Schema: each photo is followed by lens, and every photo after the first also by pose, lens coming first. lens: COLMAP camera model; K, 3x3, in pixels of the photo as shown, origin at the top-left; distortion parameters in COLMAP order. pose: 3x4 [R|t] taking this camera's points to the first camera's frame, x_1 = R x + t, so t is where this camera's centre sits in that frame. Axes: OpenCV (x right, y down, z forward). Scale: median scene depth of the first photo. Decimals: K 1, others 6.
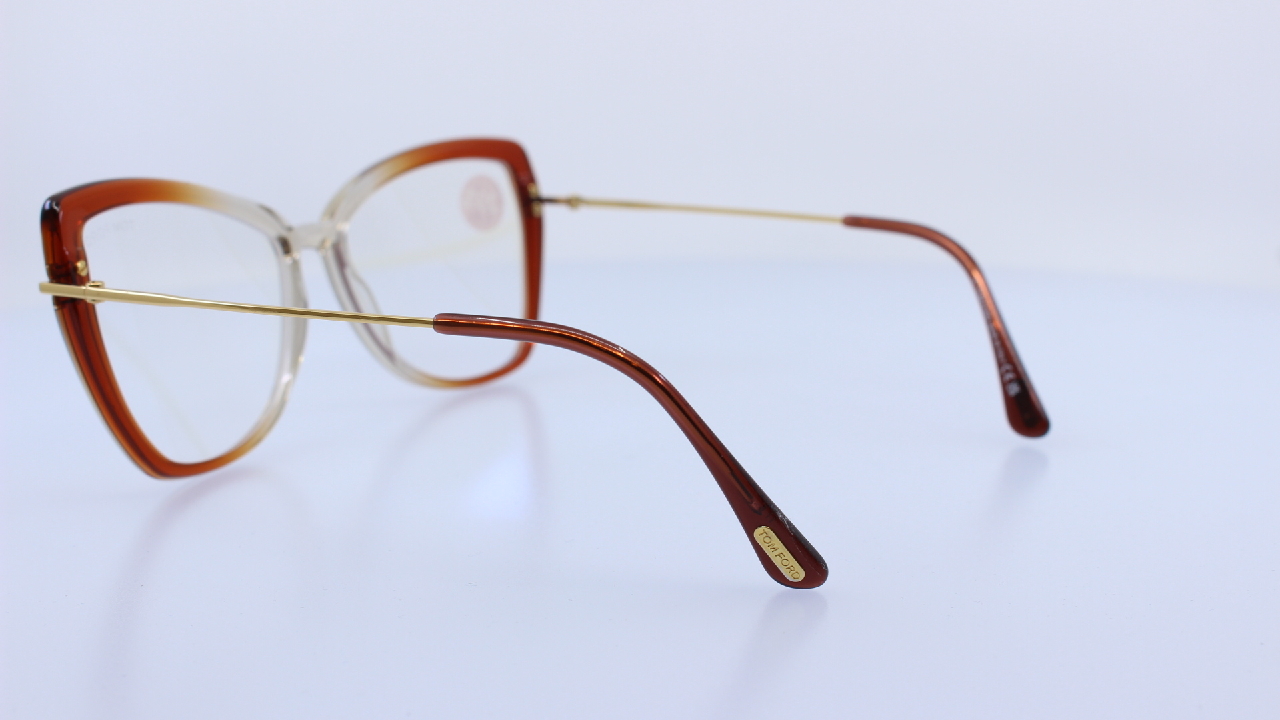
lens RADIAL K [[1628.3, 0, 636.8], [0, 1628.3, 365.8], [0, 0, 1]] dist [-0.151494, 0.000000]
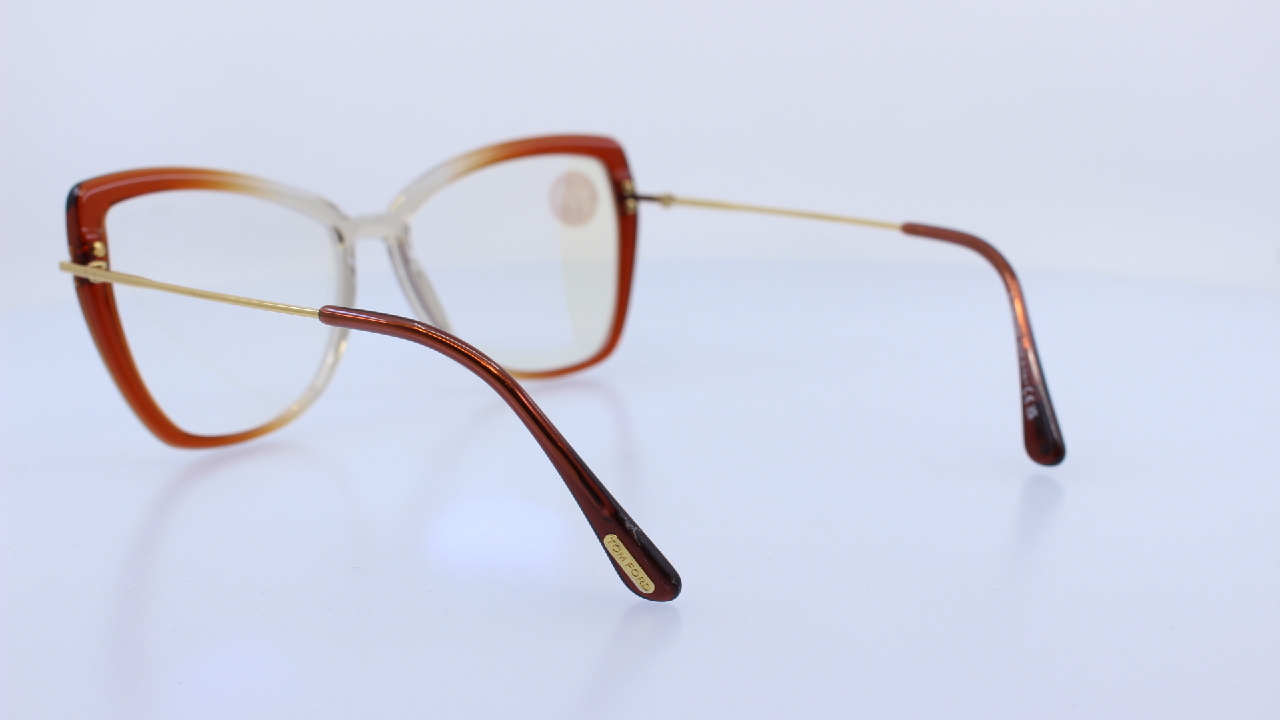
lens RADIAL K [[1628.3, 0, 642.2], [0, 1628.3, 369.0], [0, 0, 1]] dist [-0.151494, 0.000000]
pose [[0.966639, 0.053199, -0.250557, 0.245879], [-0.051377, 0.998584, 0.013813, -0.012133], [0.250937, -0.000479, 0.968003, 0.032090]]
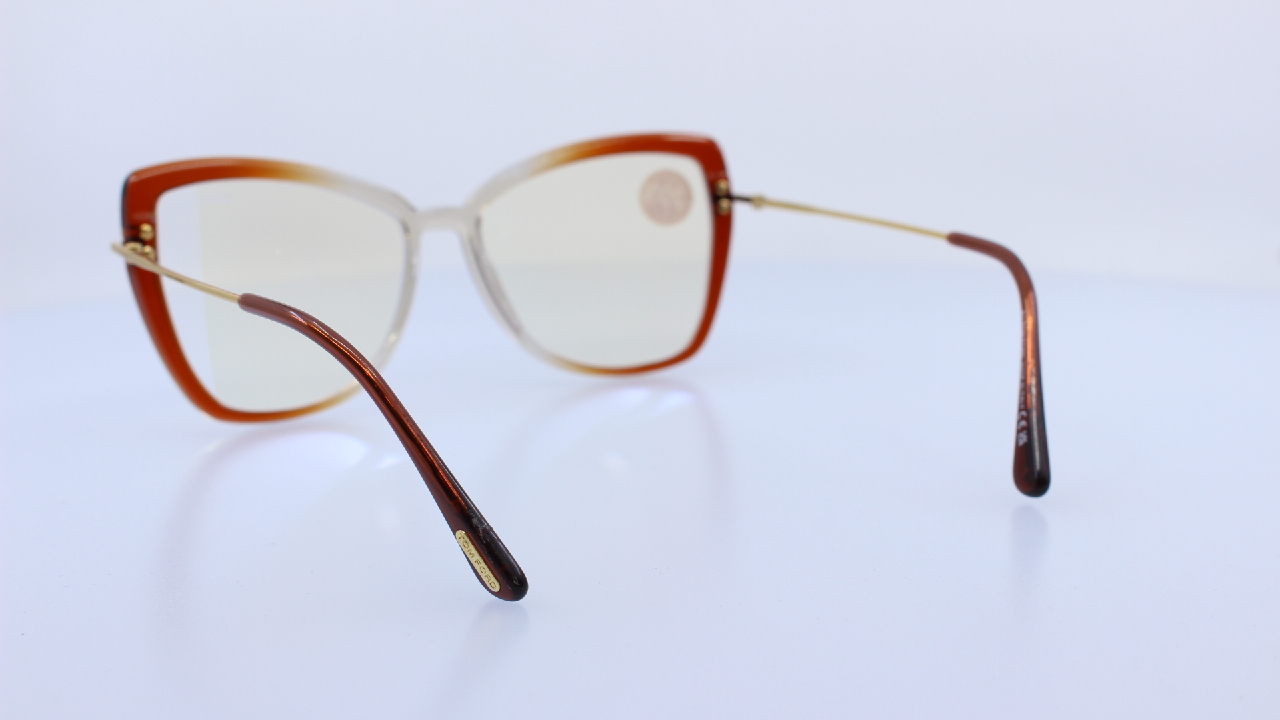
lens RADIAL K [[1628.3, 0, 640.7], [0, 1628.3, 354.7], [0, 0, 1]] dist [-0.151494, 0.000000]
pose [[0.866291, 0.099672, -0.489494, 0.475811], [-0.098058, 0.994758, 0.029015, -0.035884], [0.489820, 0.022864, 0.871524, 0.126993]]
